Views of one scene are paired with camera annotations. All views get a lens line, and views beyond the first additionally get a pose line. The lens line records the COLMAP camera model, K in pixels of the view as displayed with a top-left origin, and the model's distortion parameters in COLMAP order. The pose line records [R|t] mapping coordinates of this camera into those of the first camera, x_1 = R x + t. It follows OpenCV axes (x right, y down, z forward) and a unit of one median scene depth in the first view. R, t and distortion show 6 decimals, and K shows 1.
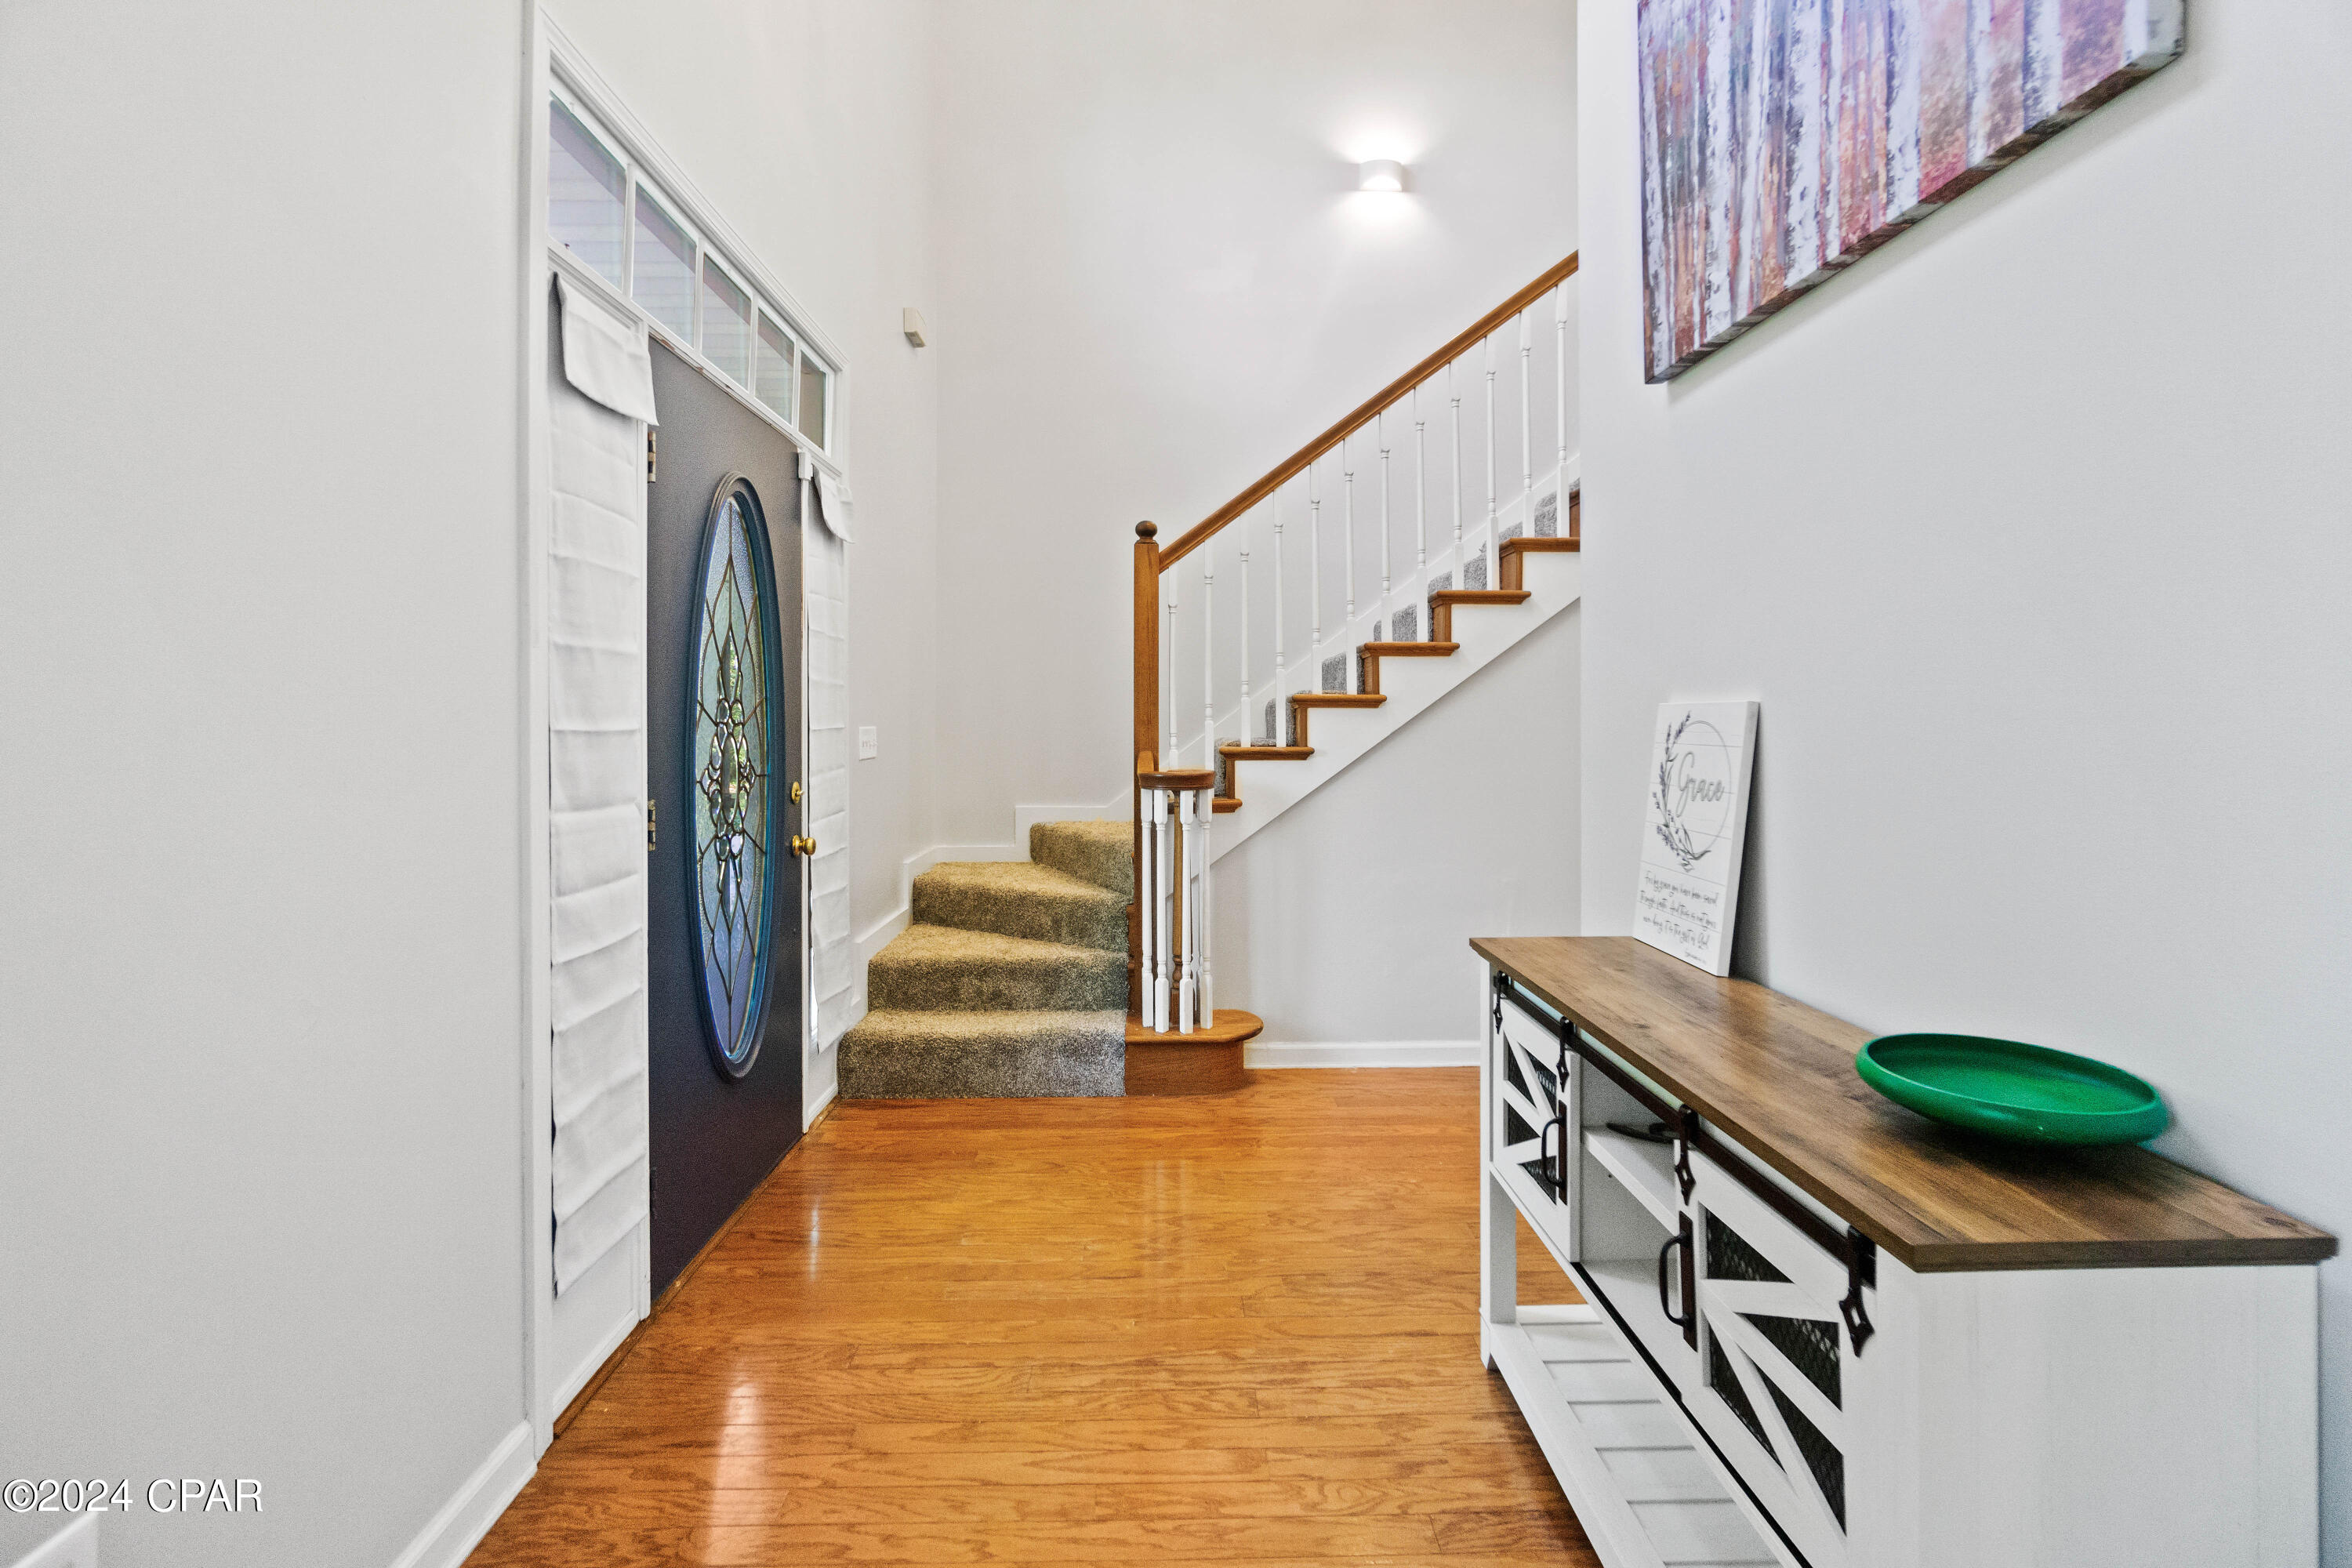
lens RADIAL K [[1021.3, 0, 1156.3], [0, 1021.3, 712.6], [0, 0, 1]] dist [0.000256, 0.000216]
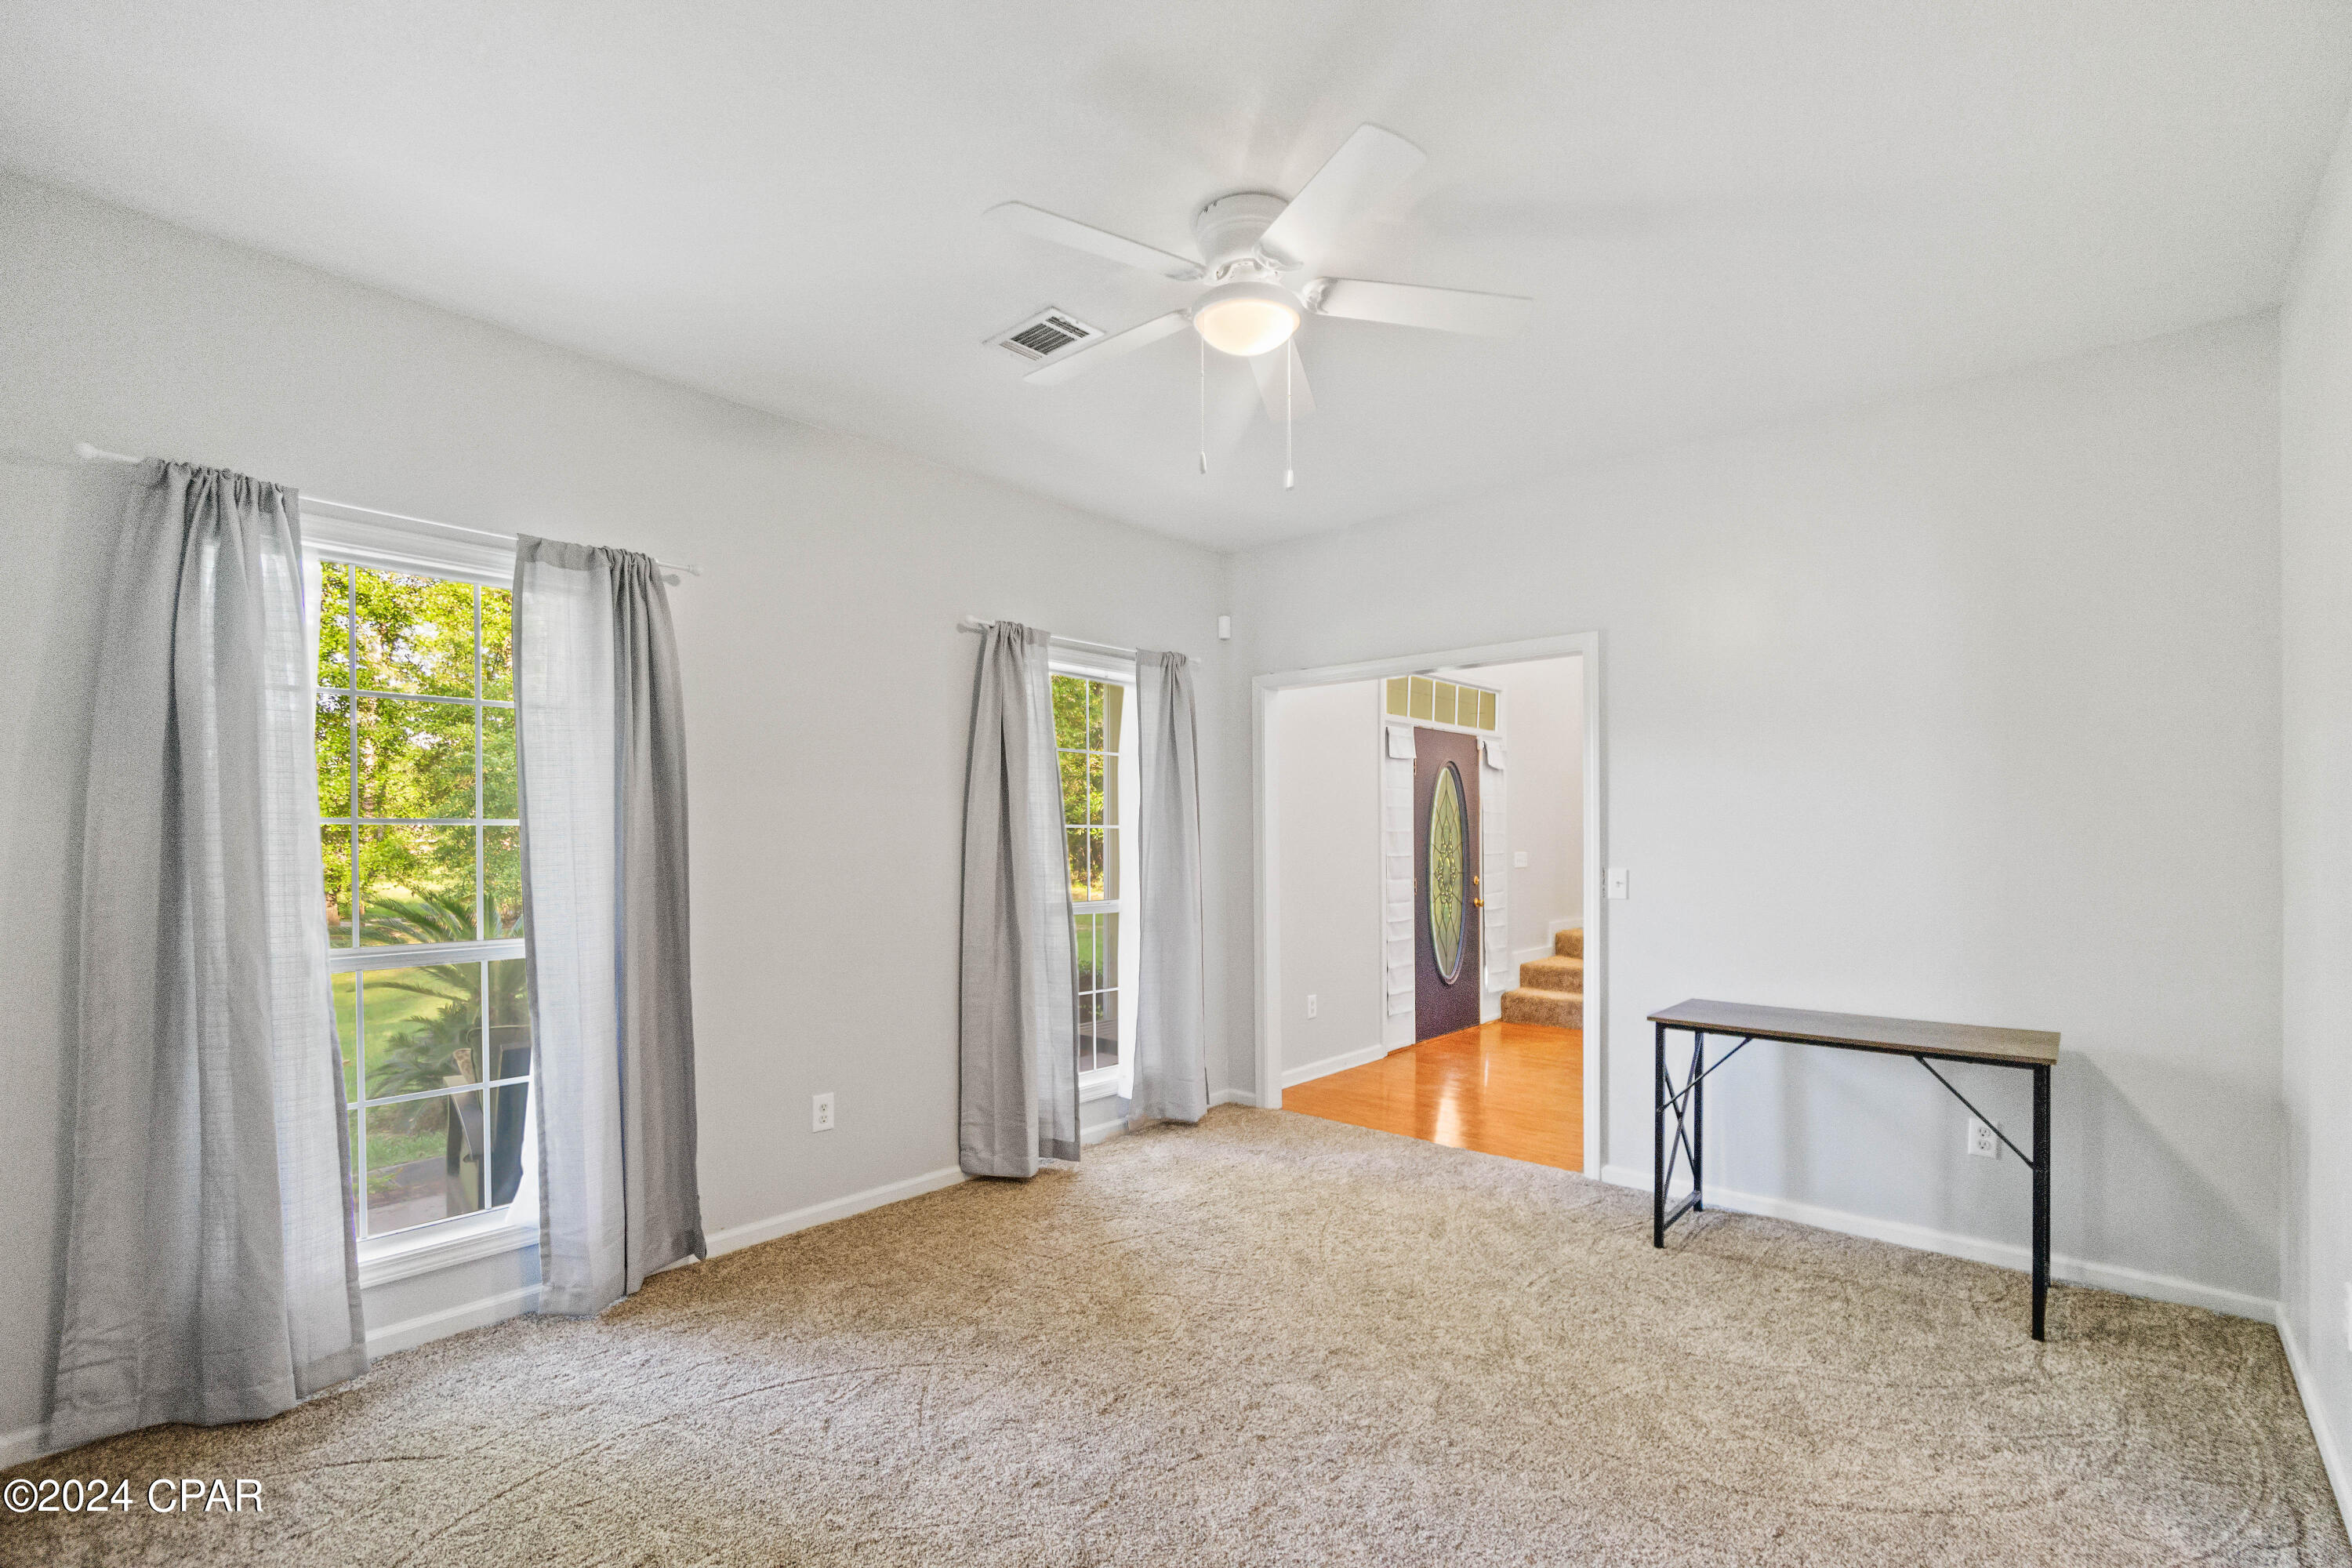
lens RADIAL K [[1021.3, 0, 1154.6], [0, 1021.3, 838.5], [0, 0, 1]] dist [0.000256, 0.000216]
pose [[0.721050, 0.000114, -0.692883, 0.803514], [0.006823, 0.999950, 0.007266, -0.047653], [0.692850, -0.009967, 0.721013, -1.322962]]
